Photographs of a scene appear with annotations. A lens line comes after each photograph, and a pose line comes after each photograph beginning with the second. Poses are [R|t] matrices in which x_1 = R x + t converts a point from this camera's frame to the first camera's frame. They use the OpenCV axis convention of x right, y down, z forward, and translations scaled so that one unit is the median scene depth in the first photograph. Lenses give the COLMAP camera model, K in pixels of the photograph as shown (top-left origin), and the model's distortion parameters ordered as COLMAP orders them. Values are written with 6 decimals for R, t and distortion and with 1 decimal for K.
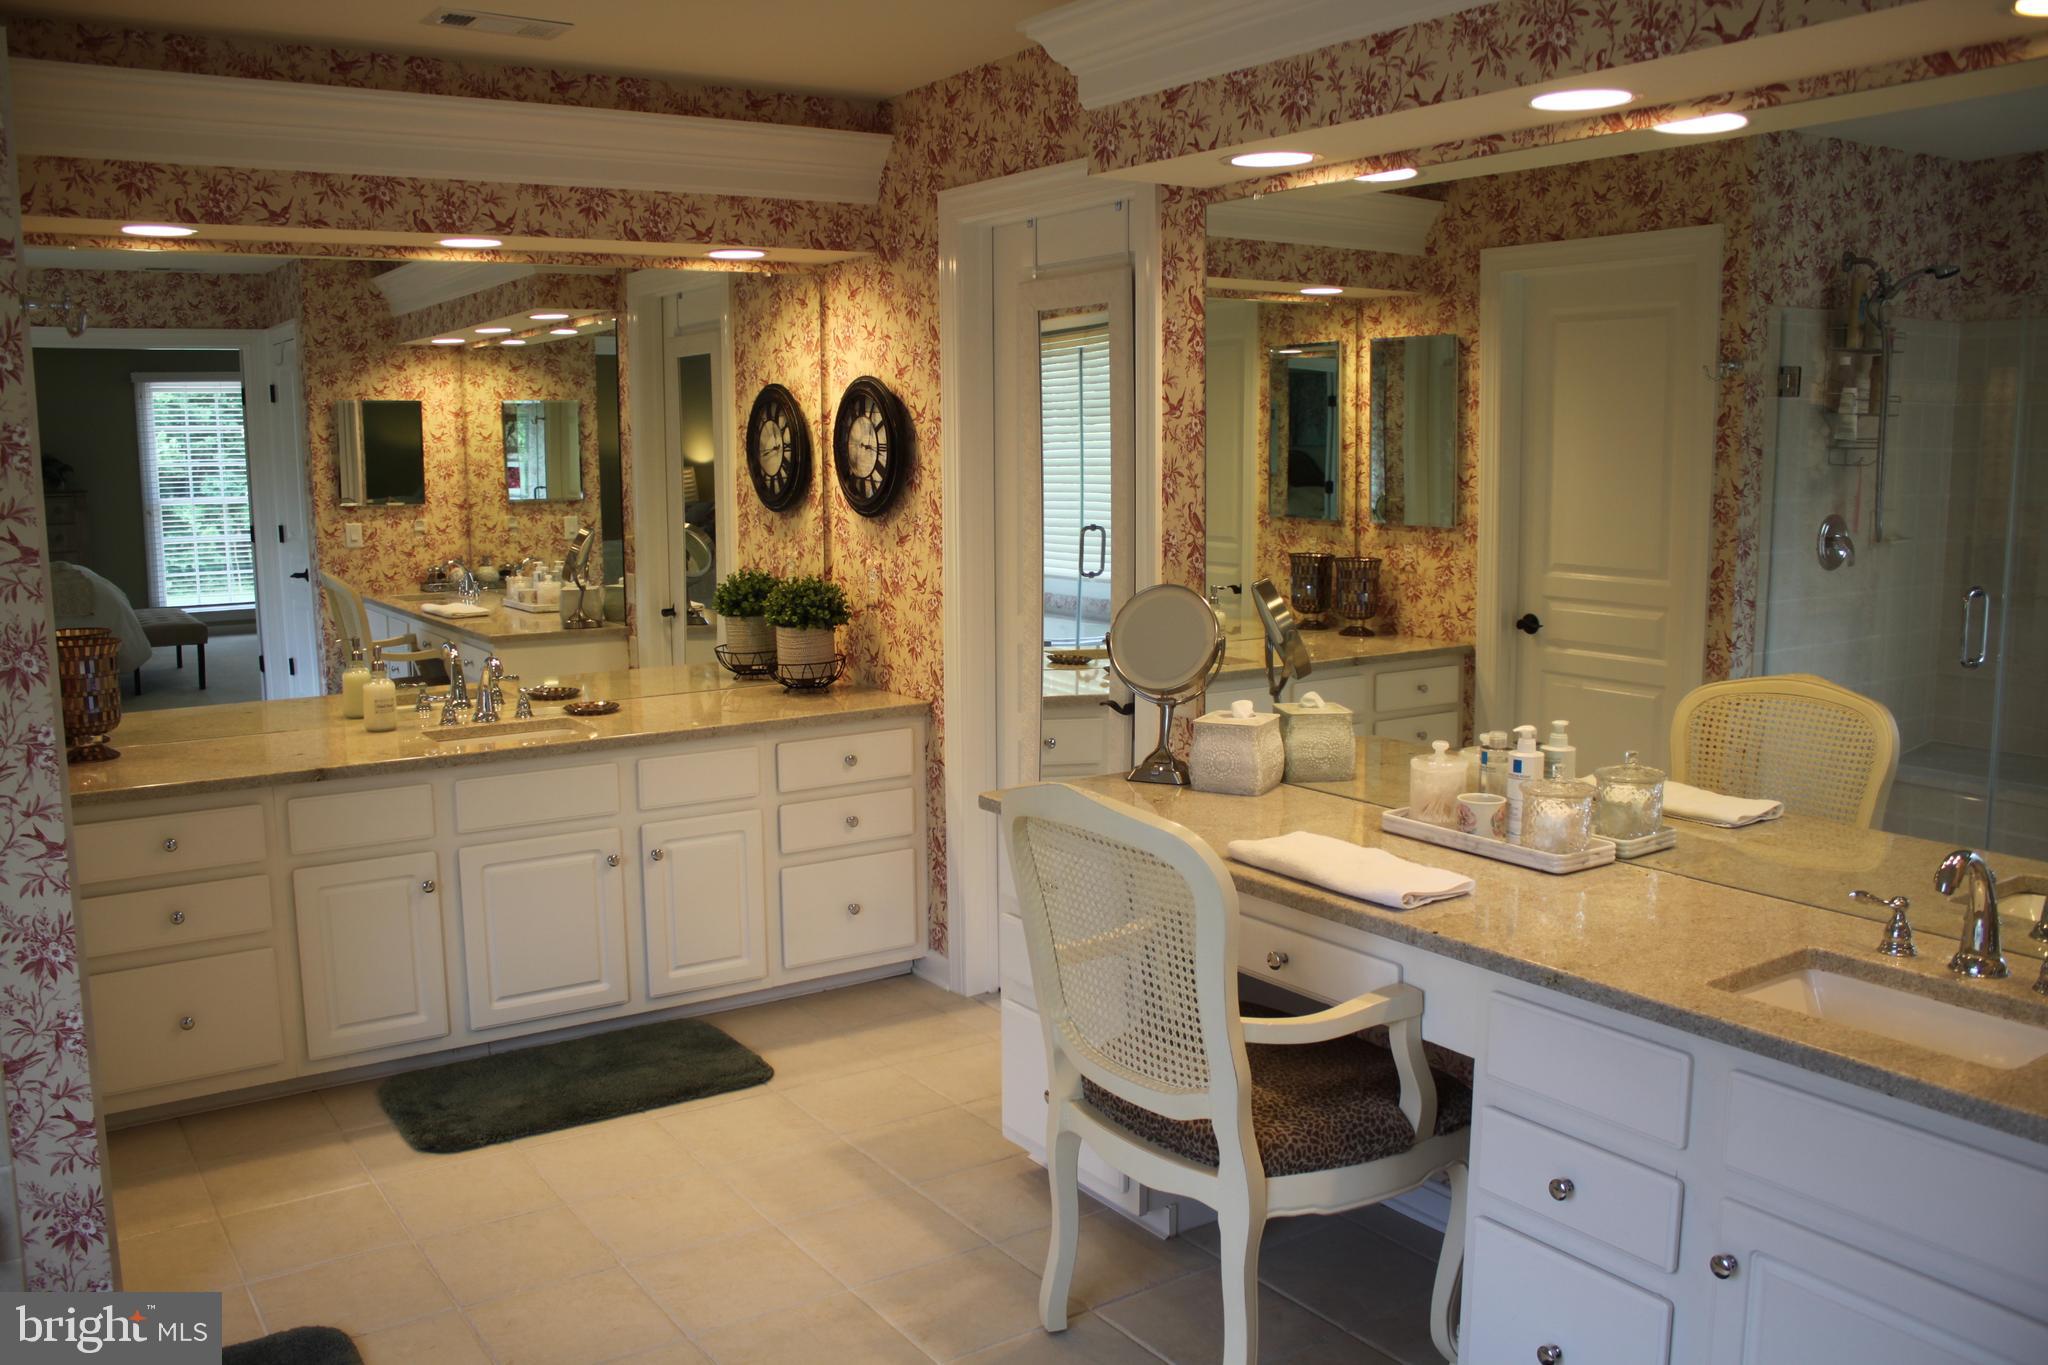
lens RADIAL K [[1667.5, 0, 1025.5], [0, 1667.5, 676.7], [0, 0, 1]] dist [-0.173519, 0.132060]
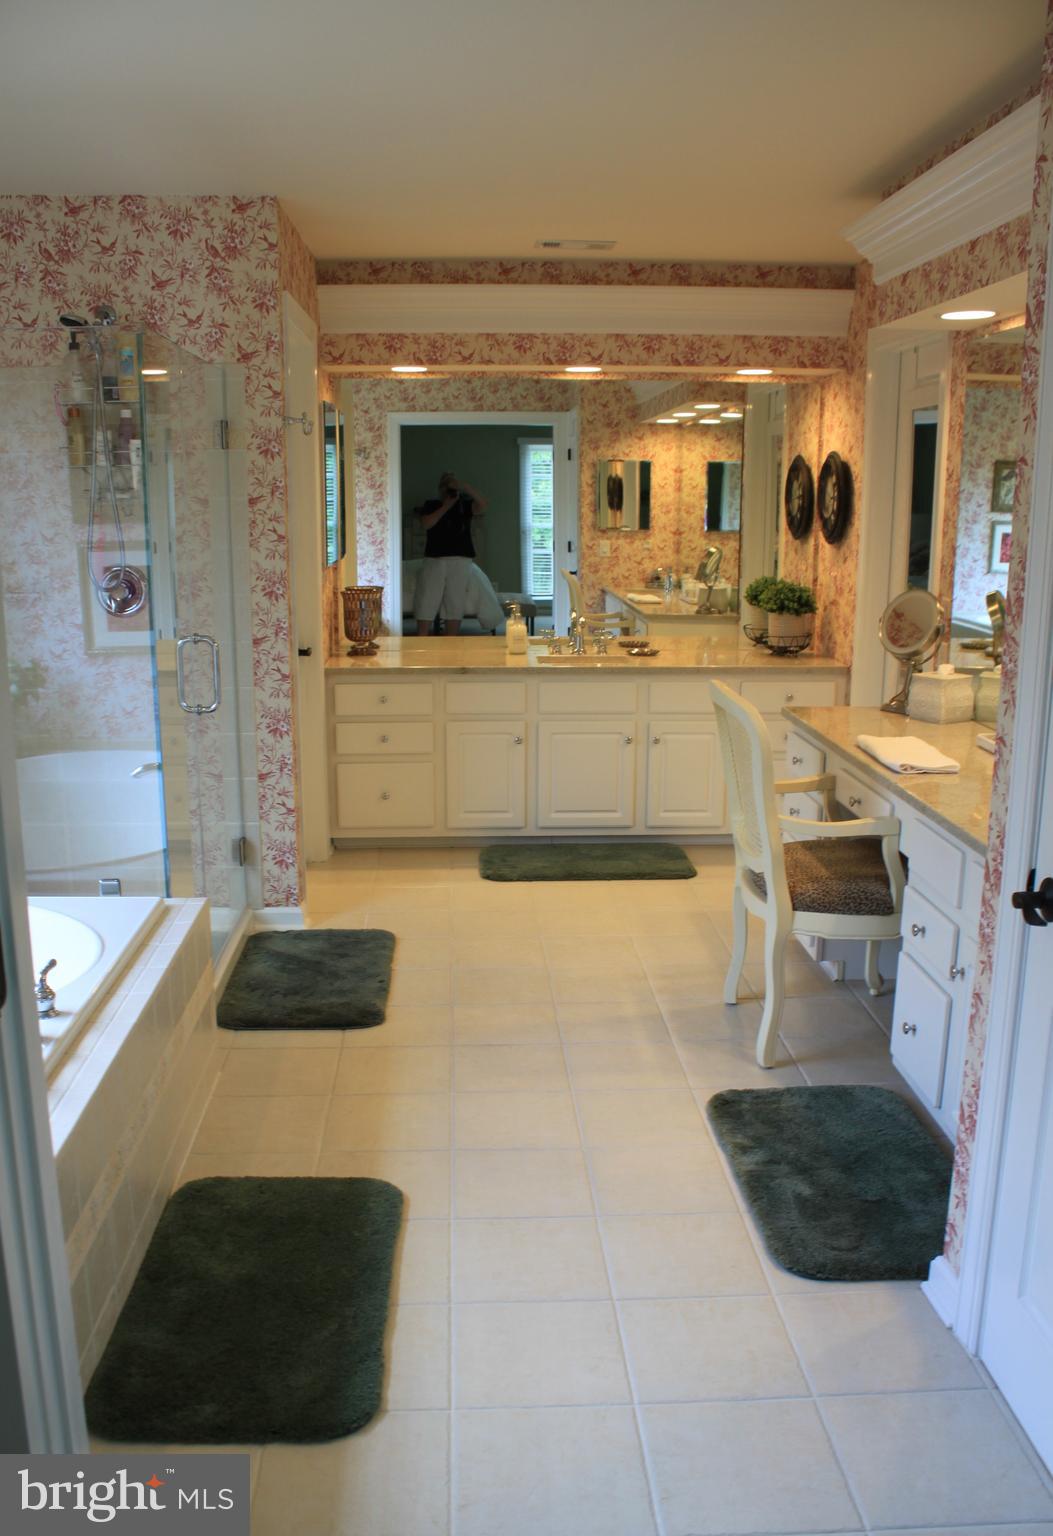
lens RADIAL K [[1319.1, 0, 523.9], [0, 1319.1, 808.0], [0, 0, 1]] dist [-0.156101, 0.091433]
pose [[0.851694, 0.129434, -0.507803, 0.322274], [-0.080088, 0.989783, 0.117960, 0.027220], [0.517883, -0.059797, 0.853359, -0.193312]]
